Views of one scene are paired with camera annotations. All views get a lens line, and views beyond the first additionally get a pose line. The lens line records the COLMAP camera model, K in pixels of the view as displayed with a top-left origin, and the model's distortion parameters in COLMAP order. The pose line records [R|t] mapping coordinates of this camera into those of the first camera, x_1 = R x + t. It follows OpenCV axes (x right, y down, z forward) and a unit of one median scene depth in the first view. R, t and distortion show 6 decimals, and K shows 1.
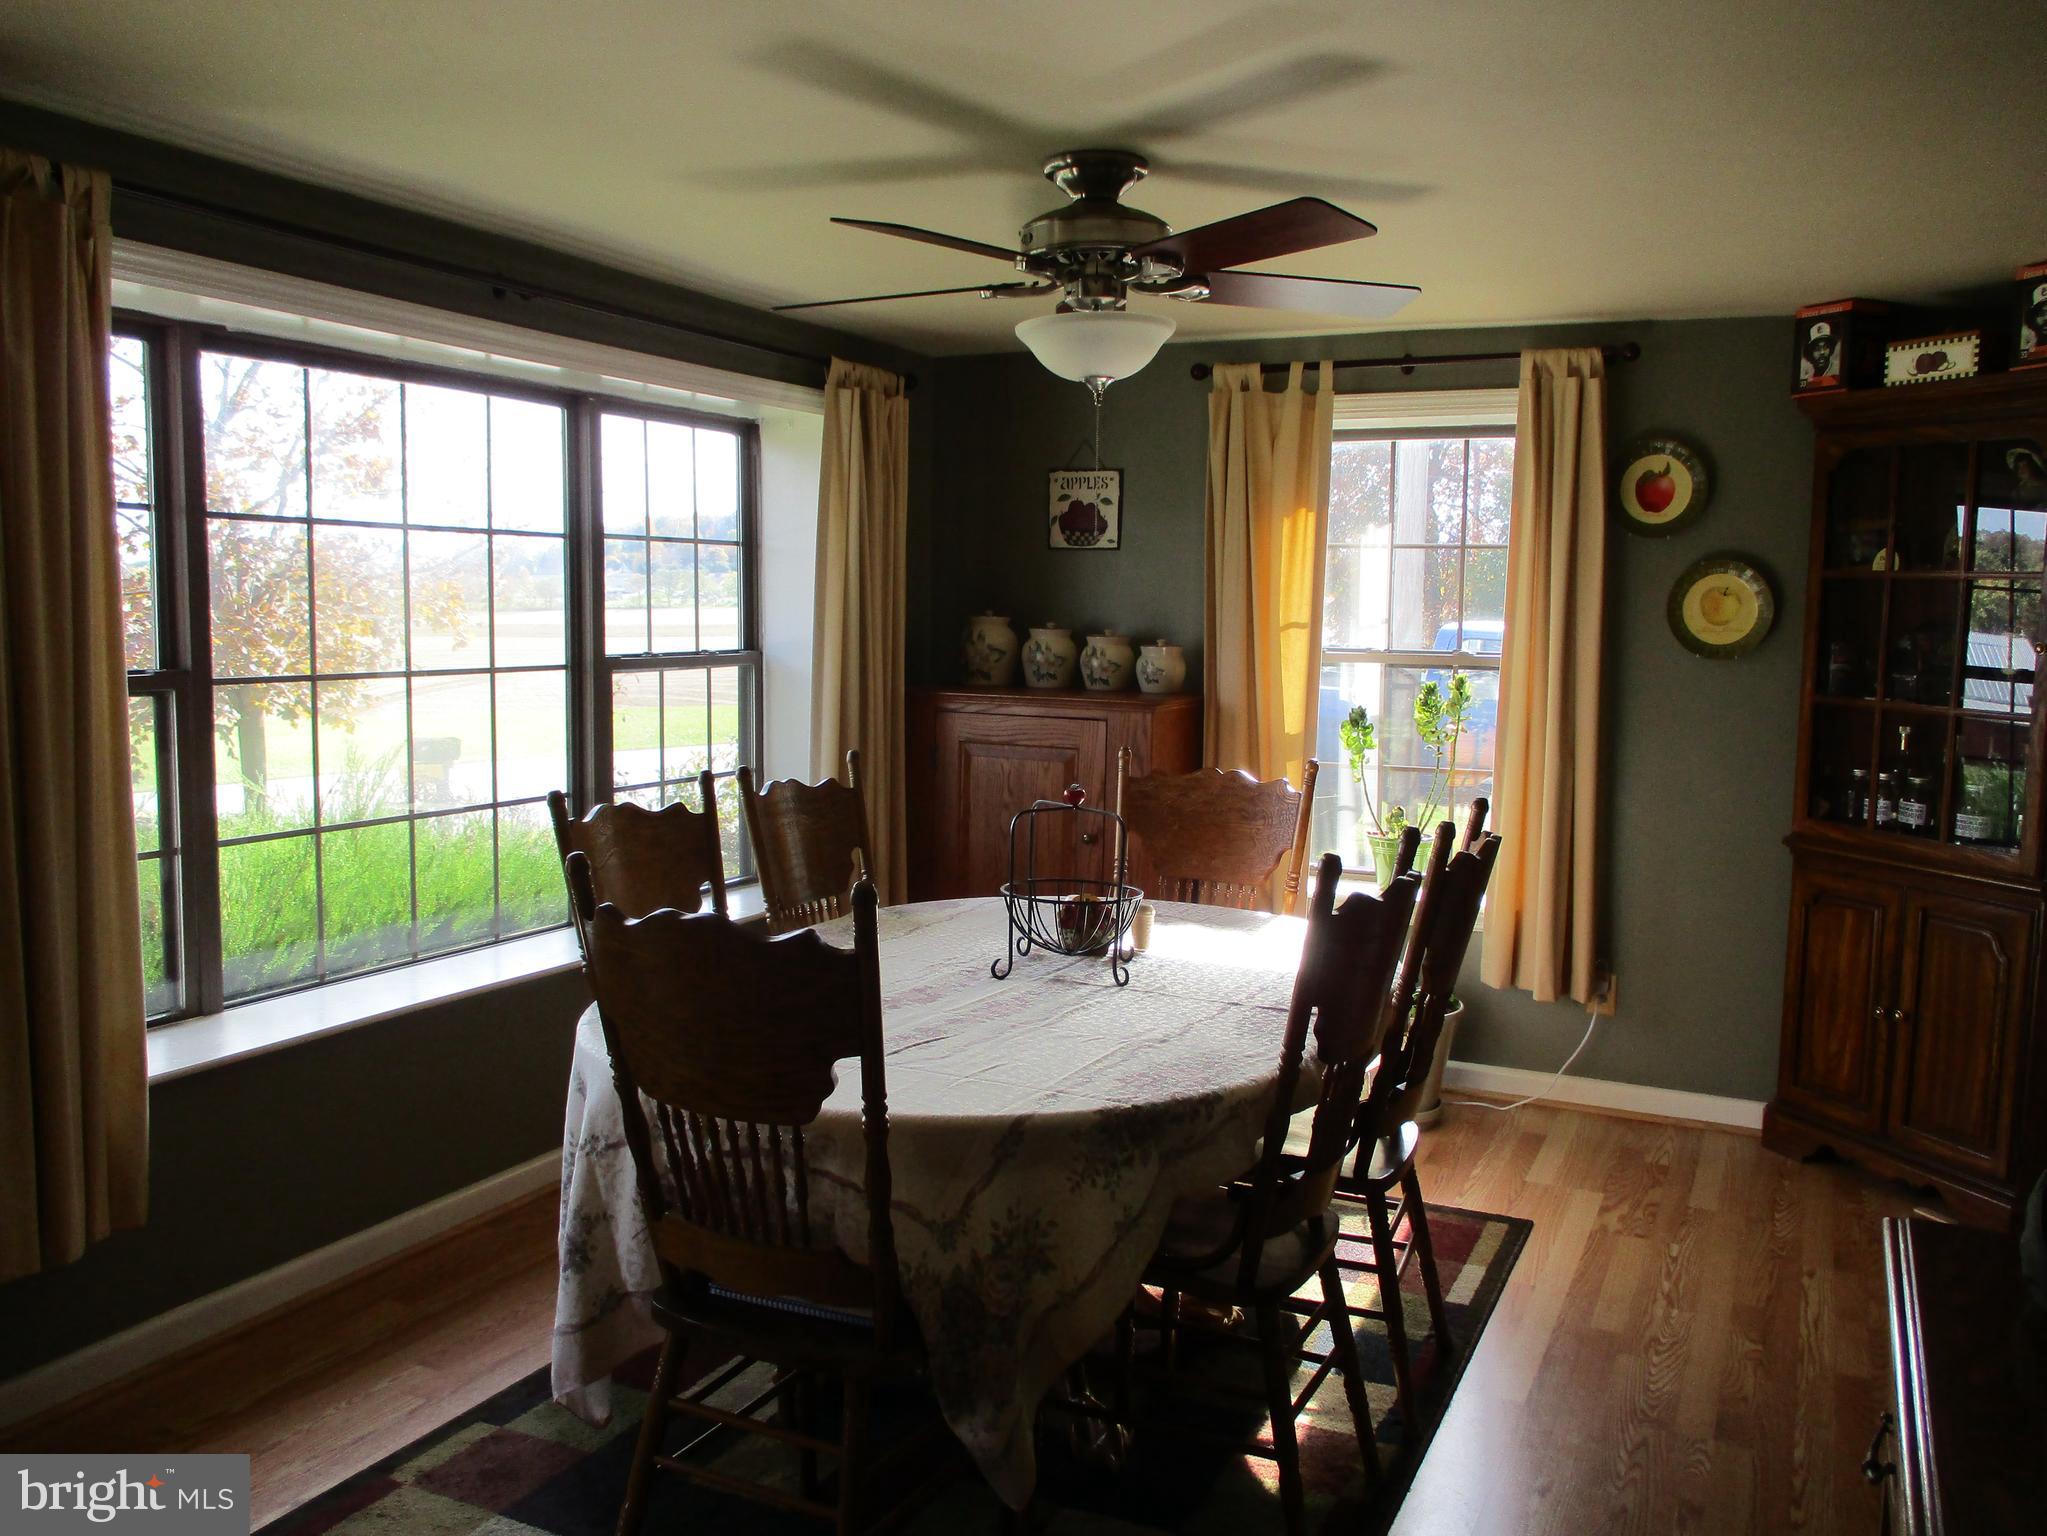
lens RADIAL K [[1735.1, 0, 1023.5], [0, 1735.1, 768.0], [0, 0, 1]] dist [-0.002640, 0.014555]
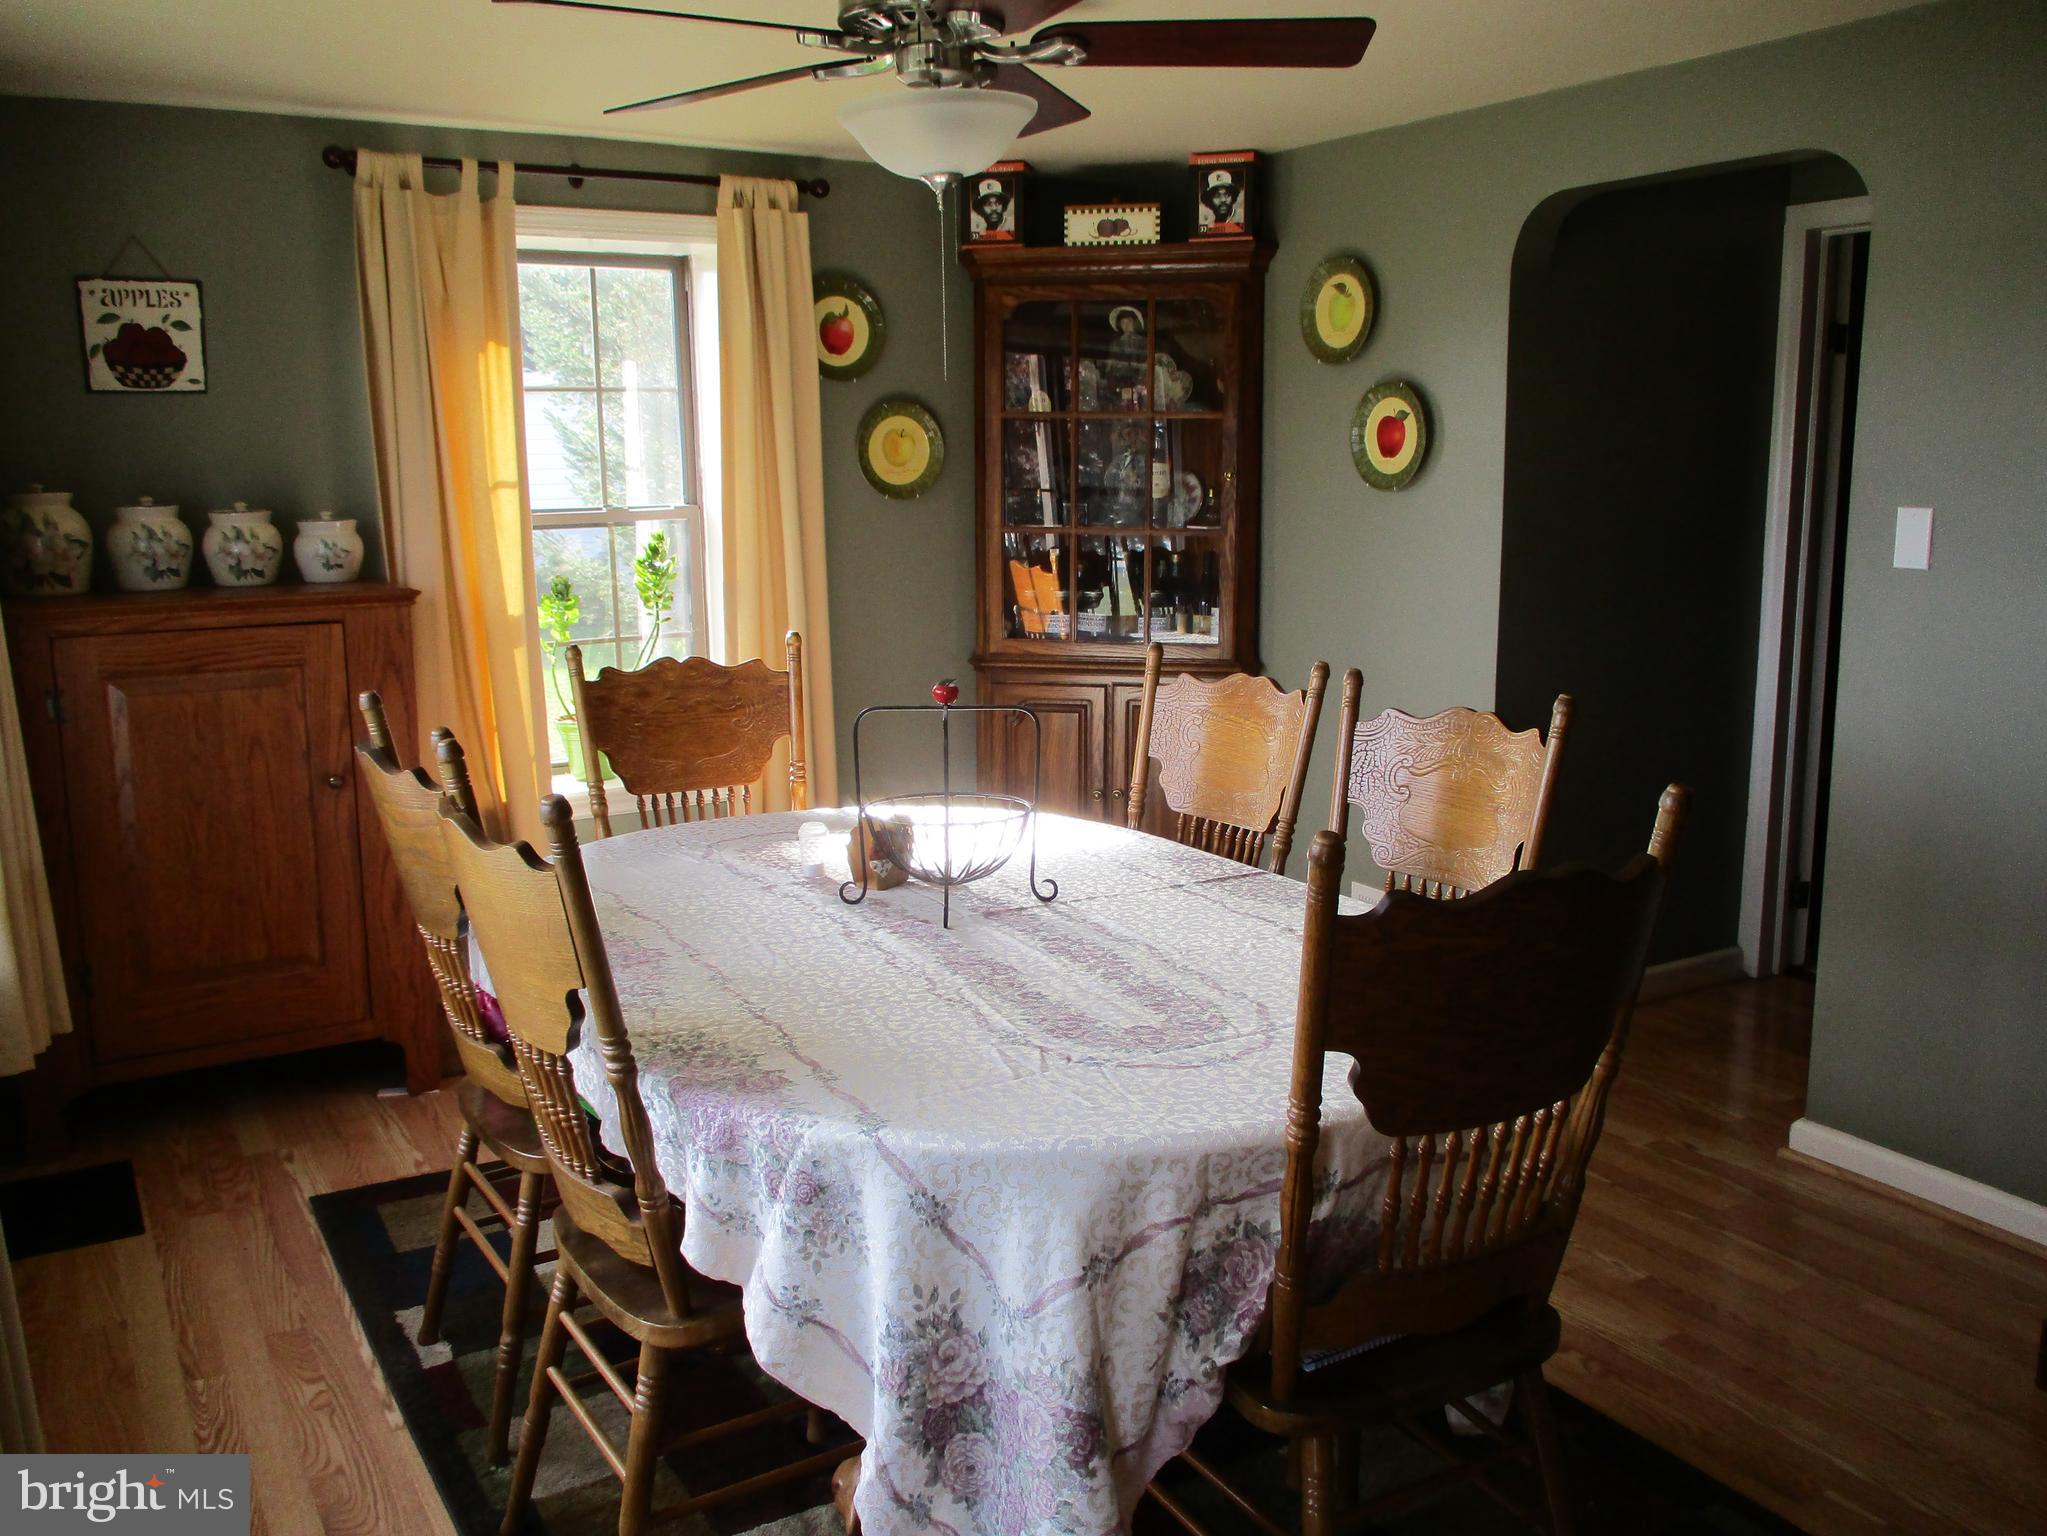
lens RADIAL K [[1736.0, 0, 1023.5], [0, 1736.0, 768.0], [0, 0, 1]] dist [-0.013657, -0.002499]
pose [[0.555833, -0.173881, 0.812905, -0.410295], [0.102700, 0.984752, 0.140417, -0.040183], [-0.824926, 0.005437, 0.565215, 0.330123]]
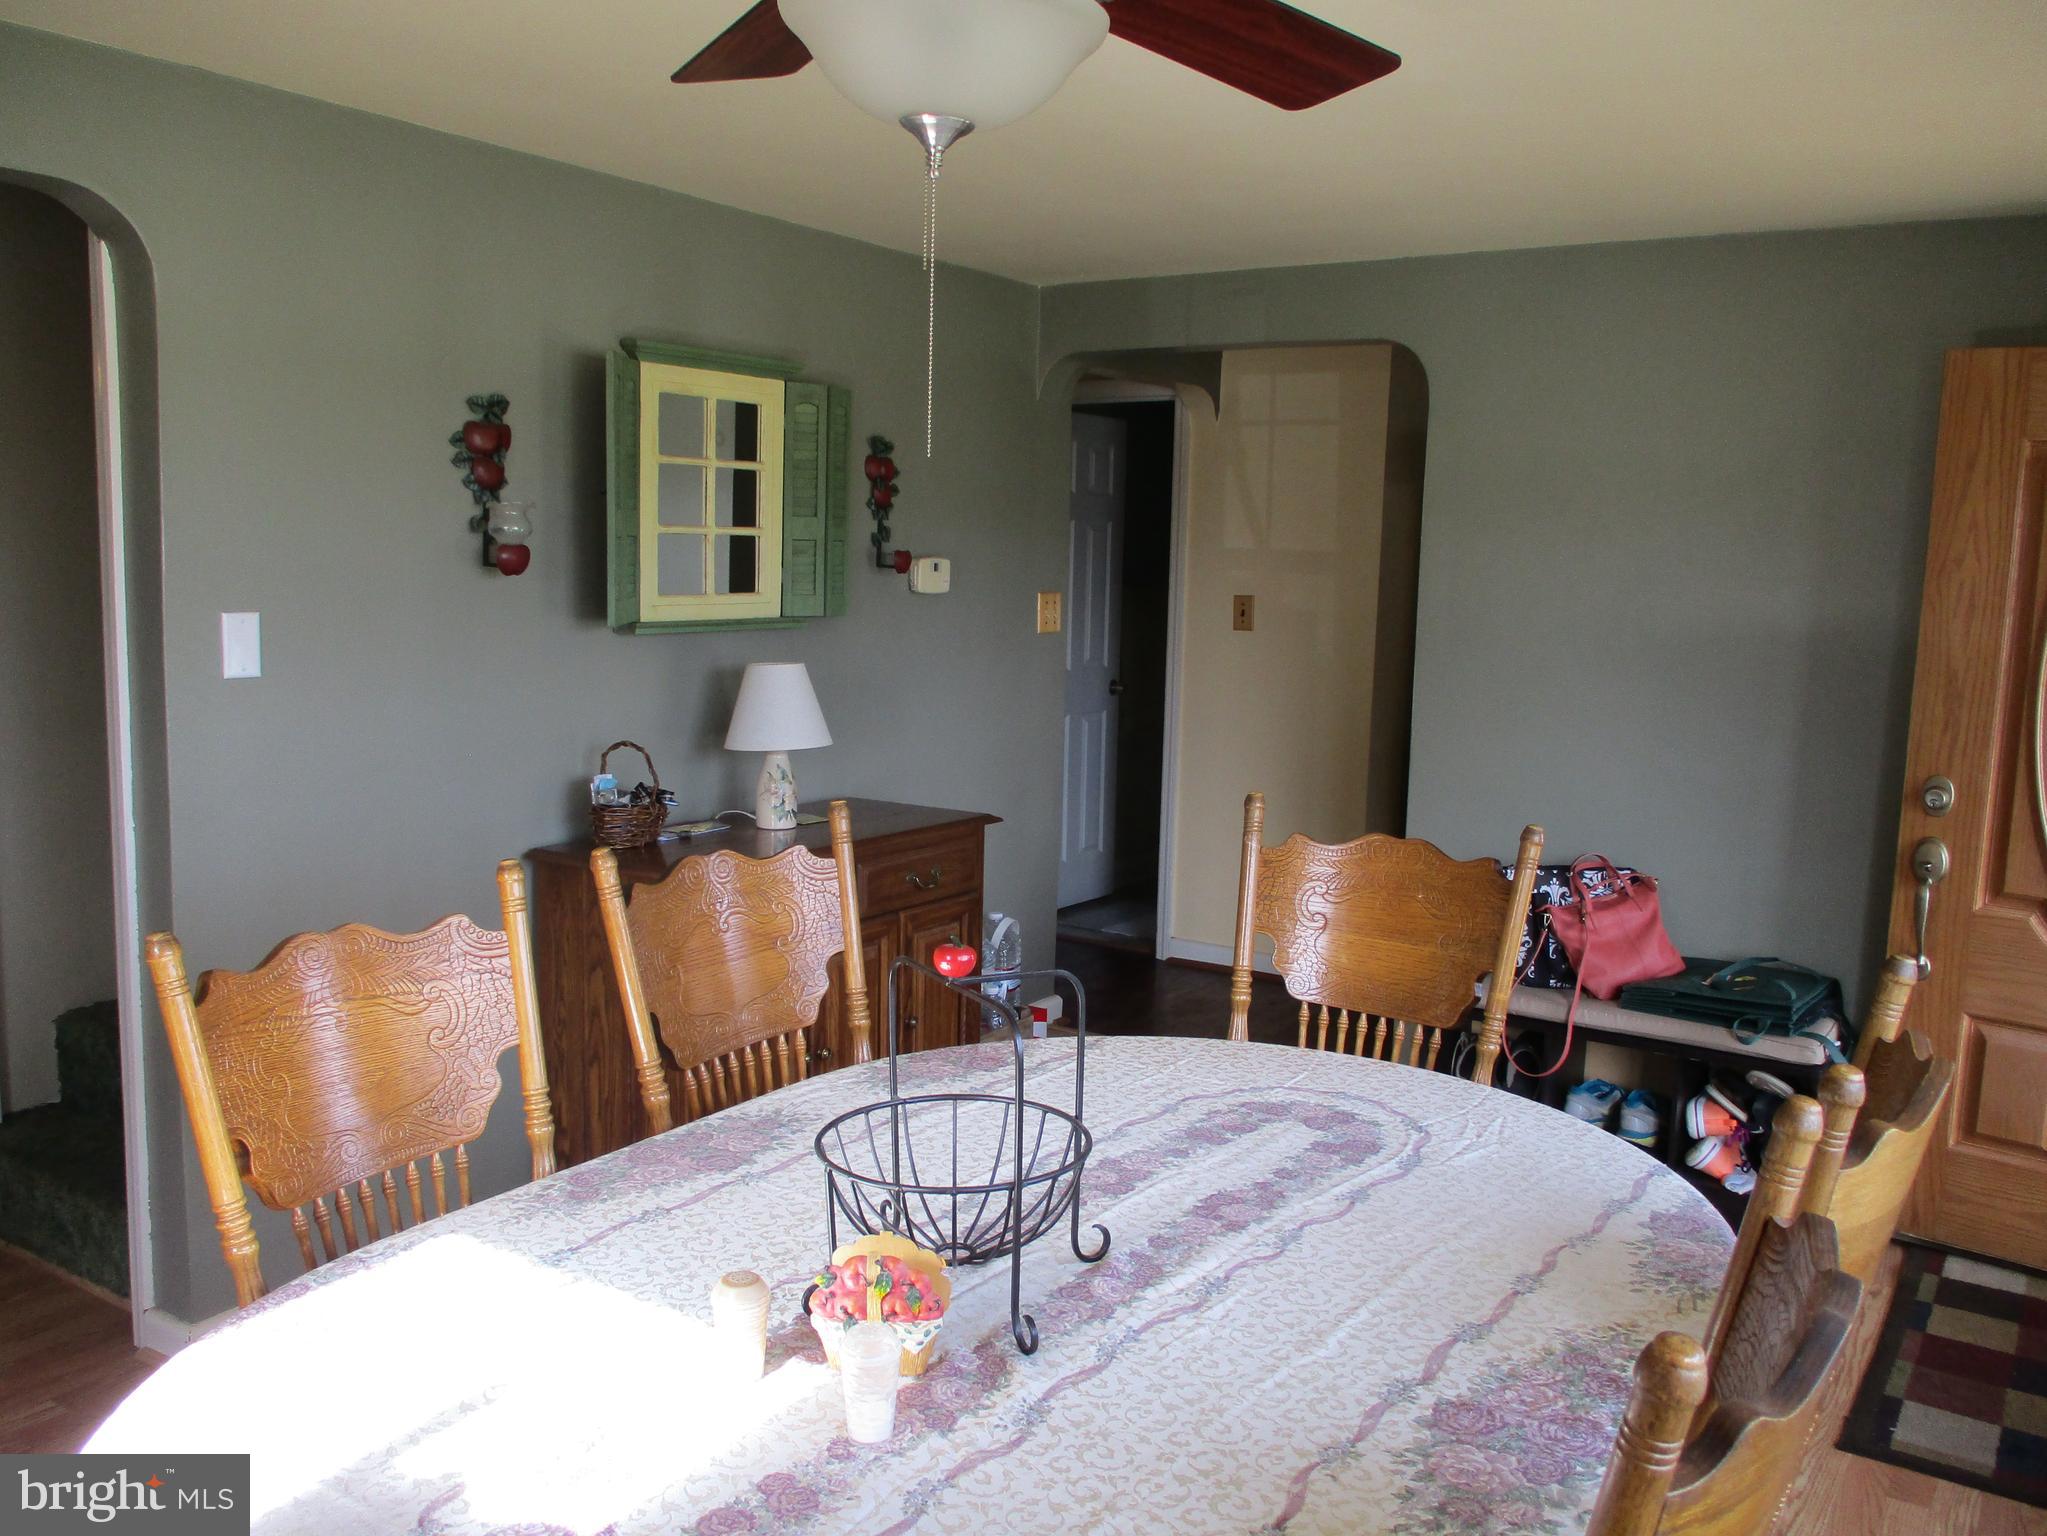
lens RADIAL K [[1735.1, 0, 1023.5], [0, 1735.1, 768.0], [0, 0, 1]] dist [-0.002640, 0.014555]
pose [[-0.991161, -0.058788, 0.118929, -0.031393], [-0.029669, 0.971976, 0.233201, -0.106541], [-0.129306, 0.227611, -0.965129, 0.971837]]
